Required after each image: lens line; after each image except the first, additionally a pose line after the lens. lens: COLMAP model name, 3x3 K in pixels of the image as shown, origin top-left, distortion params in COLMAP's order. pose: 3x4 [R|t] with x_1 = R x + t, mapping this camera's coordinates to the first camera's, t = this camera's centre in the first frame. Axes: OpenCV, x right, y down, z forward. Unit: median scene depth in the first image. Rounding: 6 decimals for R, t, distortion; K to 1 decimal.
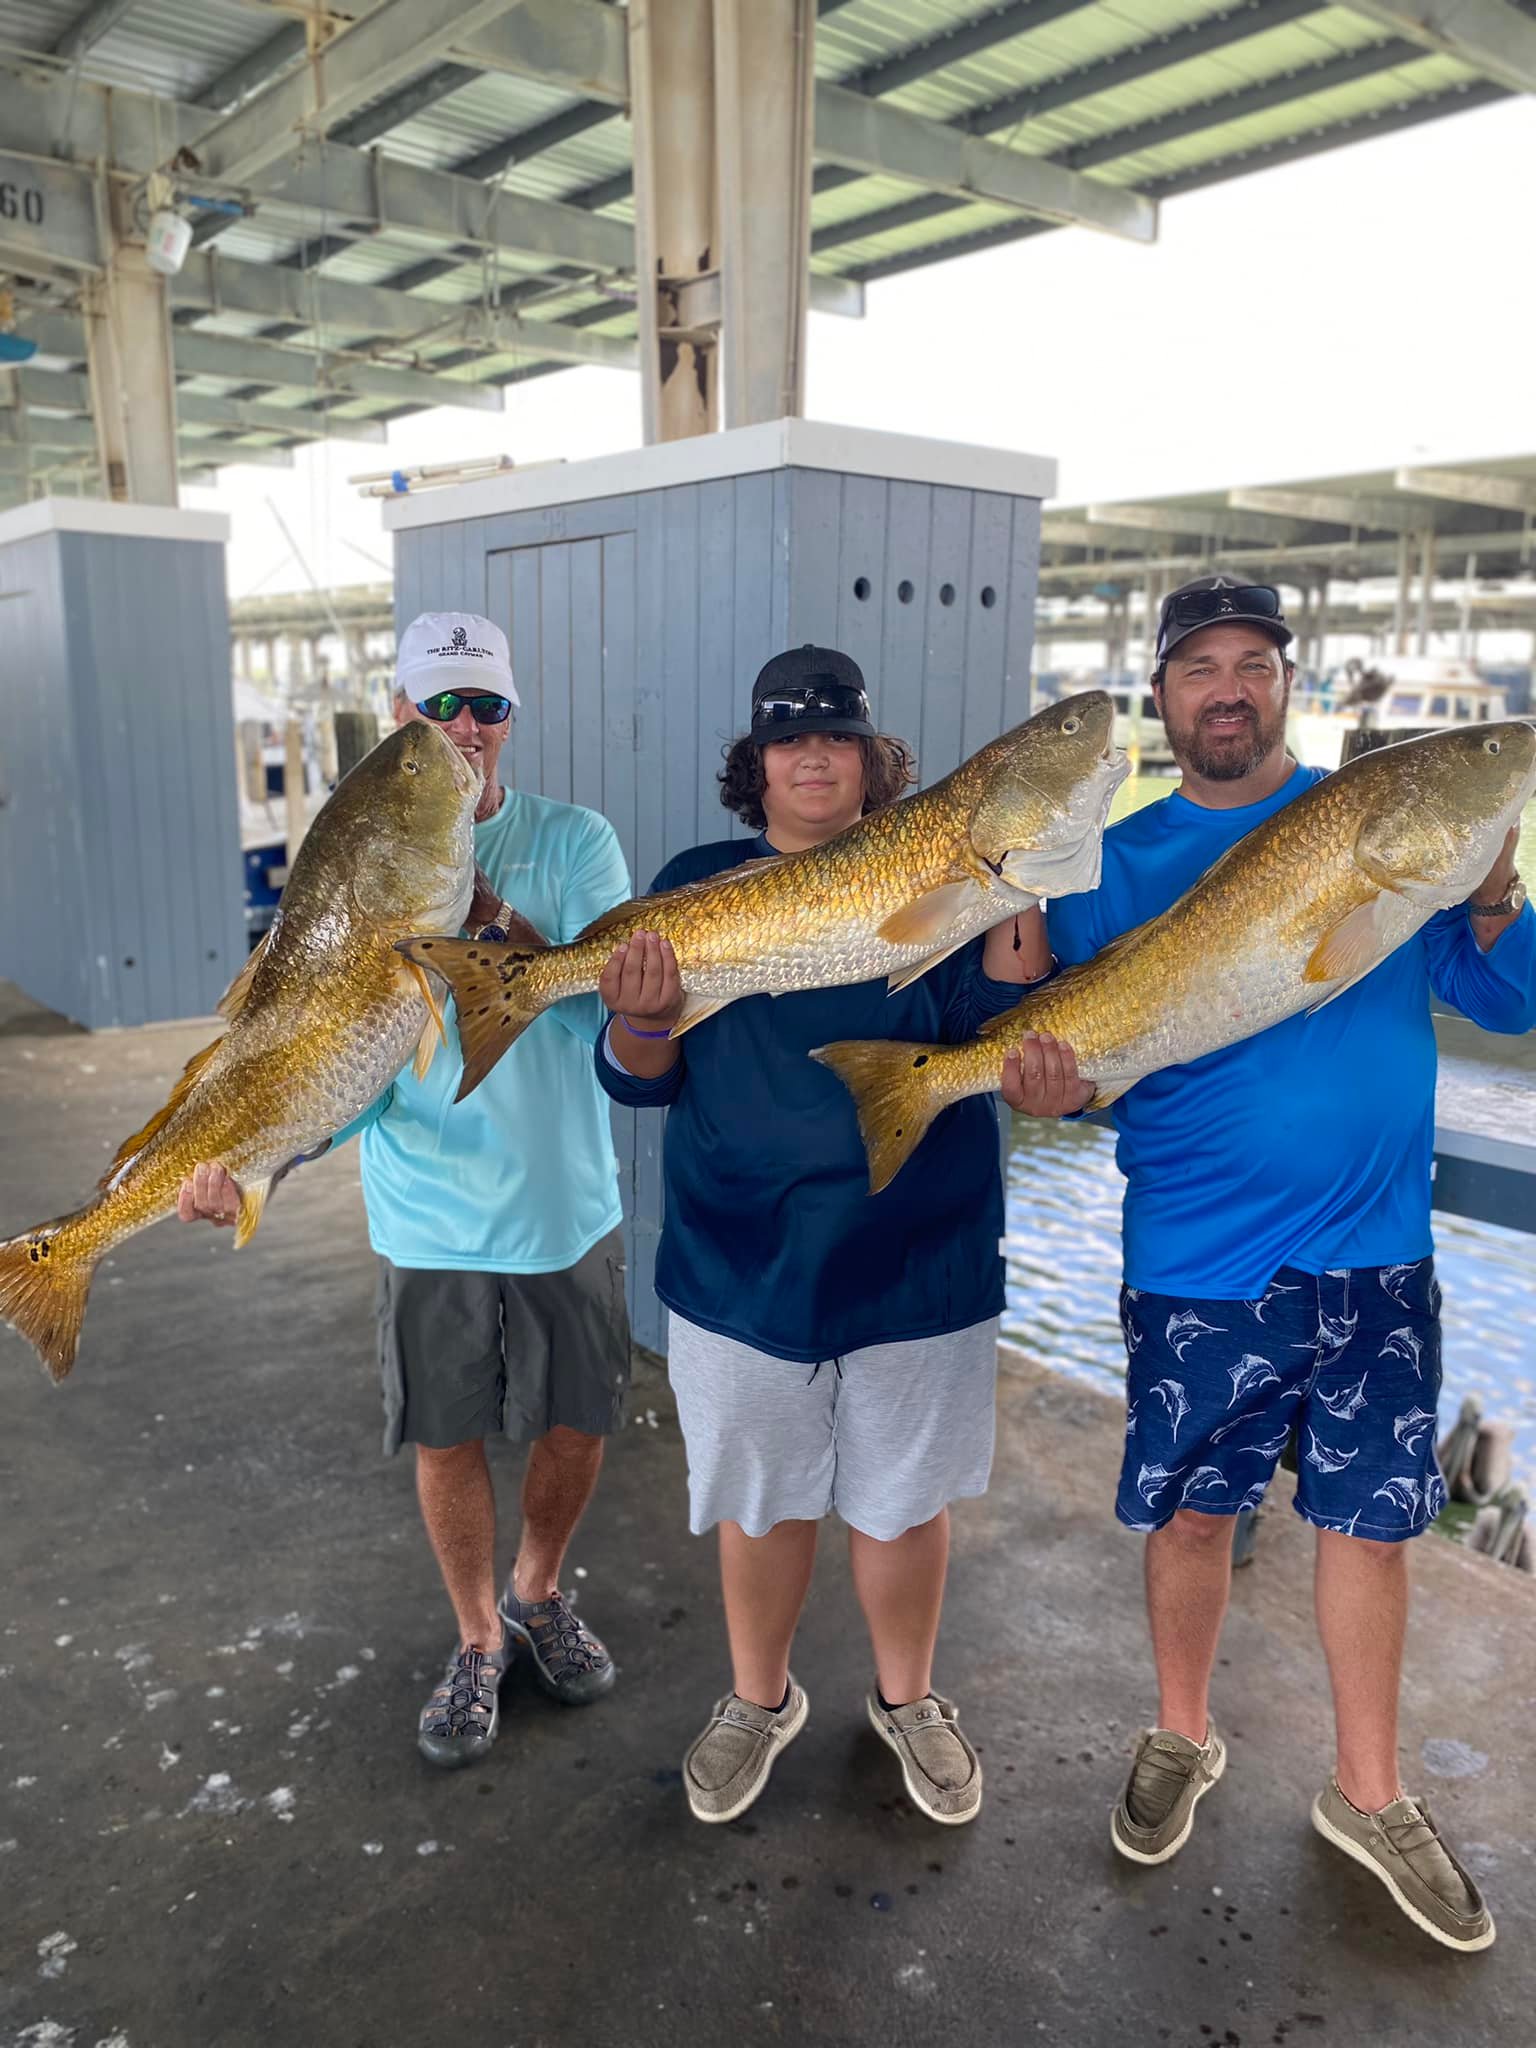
lens RADIAL K [[1568.3, 0, 768.4], [0, 1568.3, 1014.7], [0, 0, 1]] dist [0.003416, 0.002566]
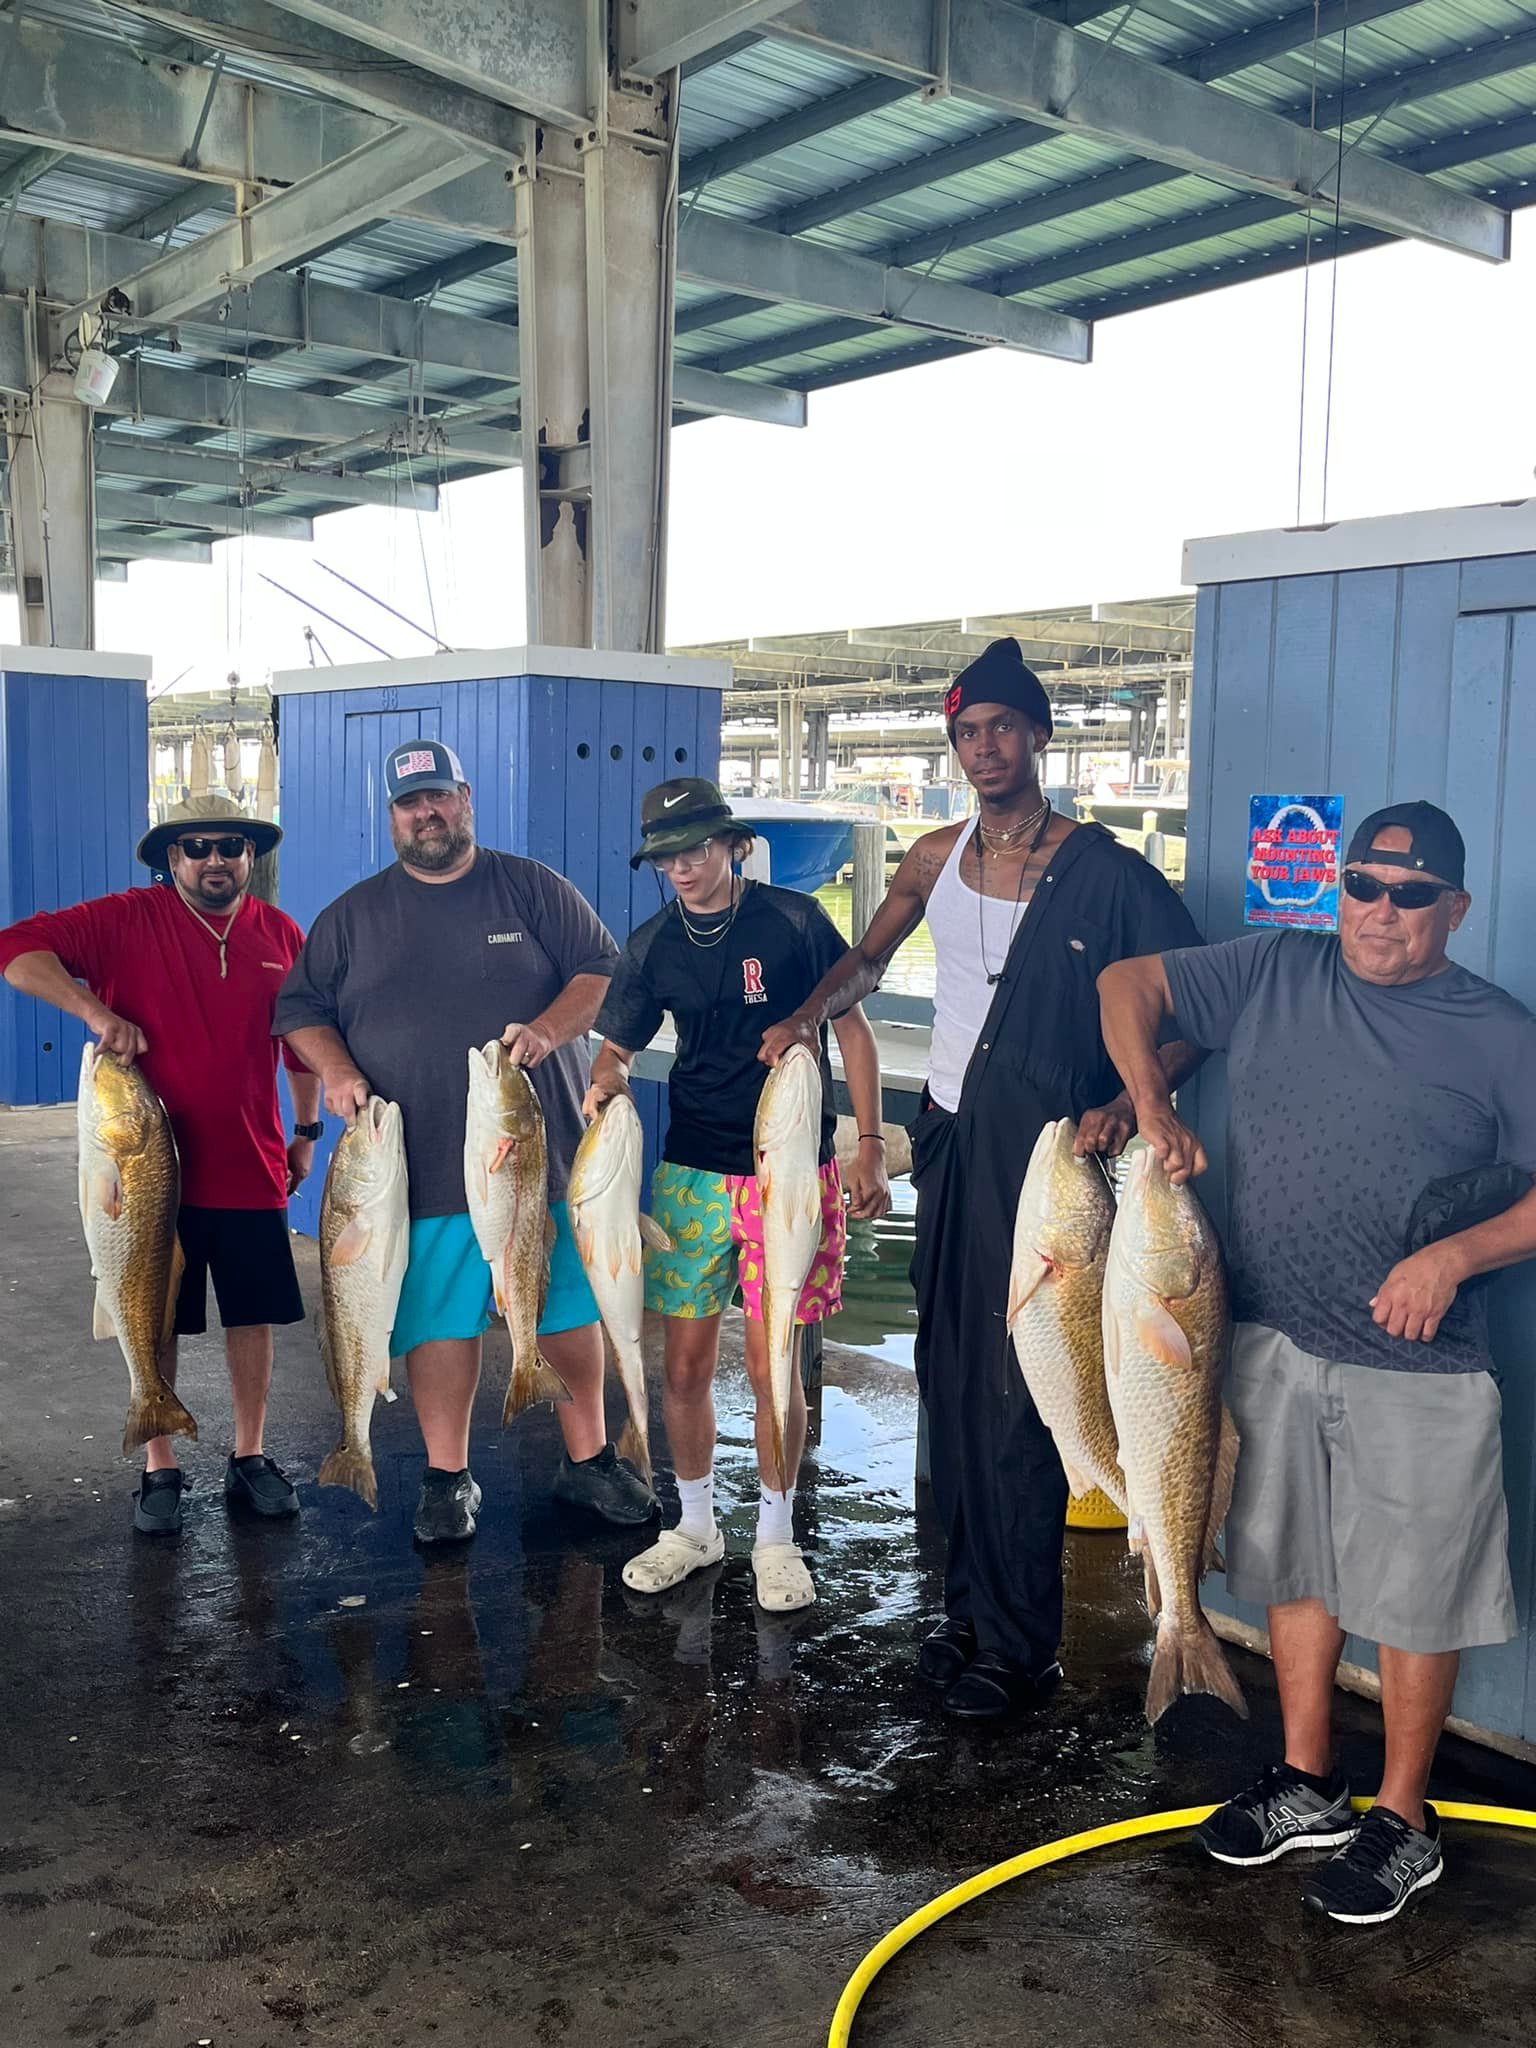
lens RADIAL K [[1854.3, 0, 724.3], [0, 1854.3, 1017.1], [0, 0, 1]] dist [0.014025, 0.000000]
pose [[0.999846, 0.008470, -0.015385, 0.044458], [-0.009811, 0.995954, -0.089326, 0.027303], [0.014566, 0.089463, 0.995884, -0.145997]]
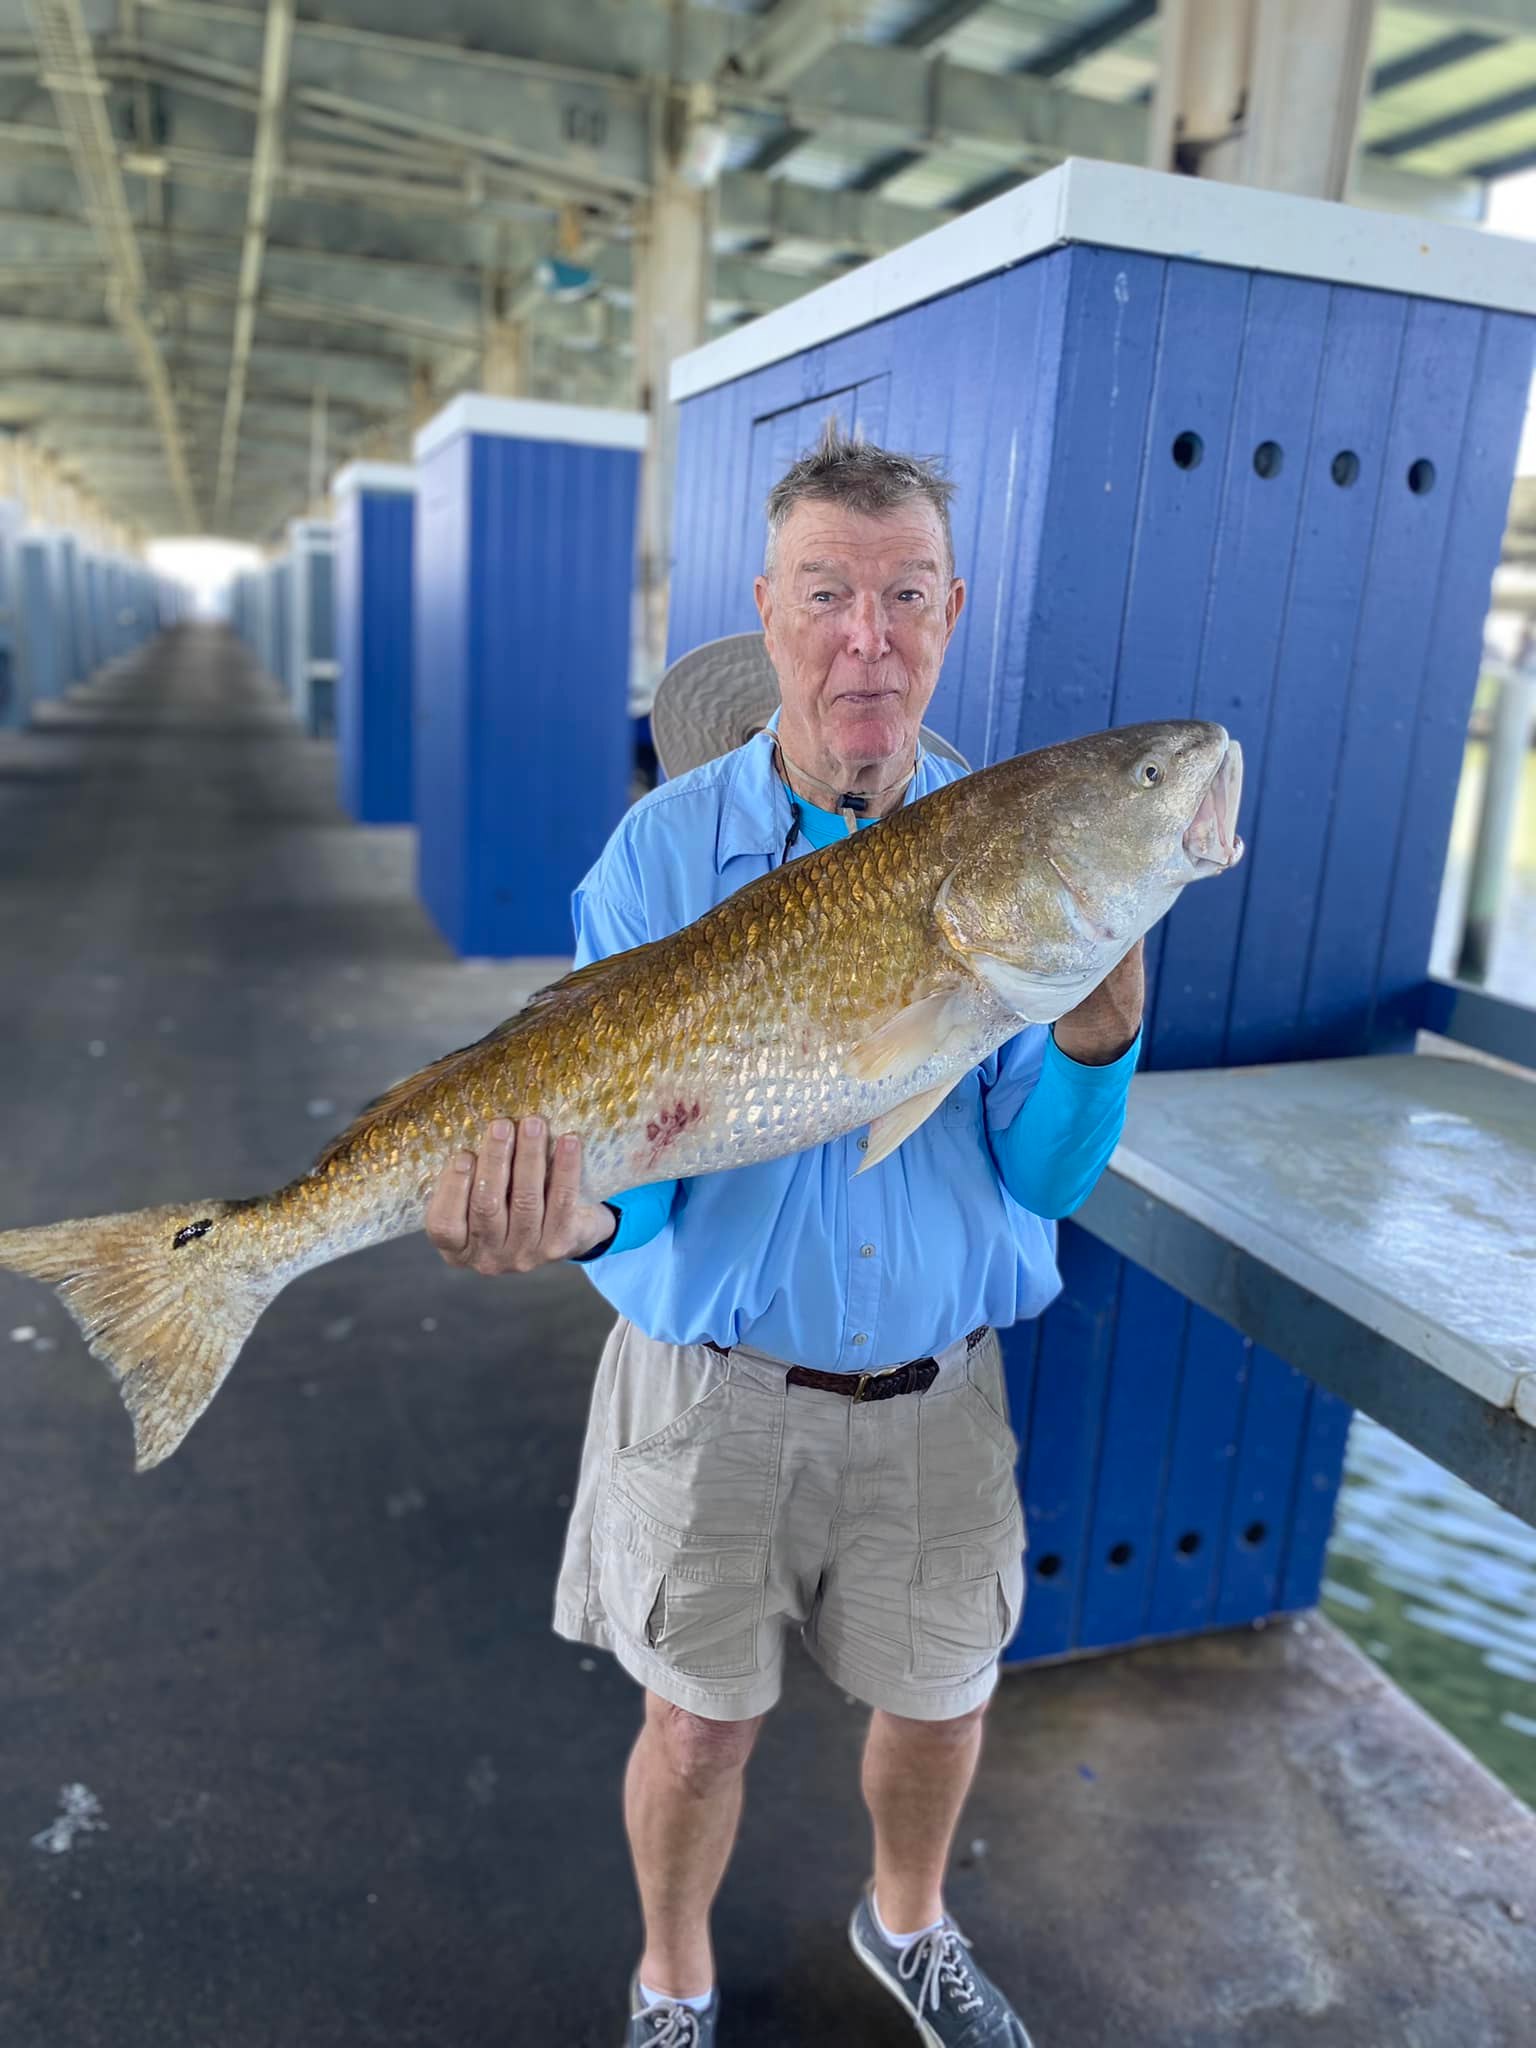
lens RADIAL K [[1568.3, 0, 786.8], [0, 1568.3, 1026.2], [0, 0, 1]] dist [0.003416, 0.002566]
pose [[0.943546, 0.123590, -0.307321, 0.025836], [-0.112491, 0.992204, 0.053645, -0.011993], [0.311555, -0.016046, 0.950092, 0.070613]]
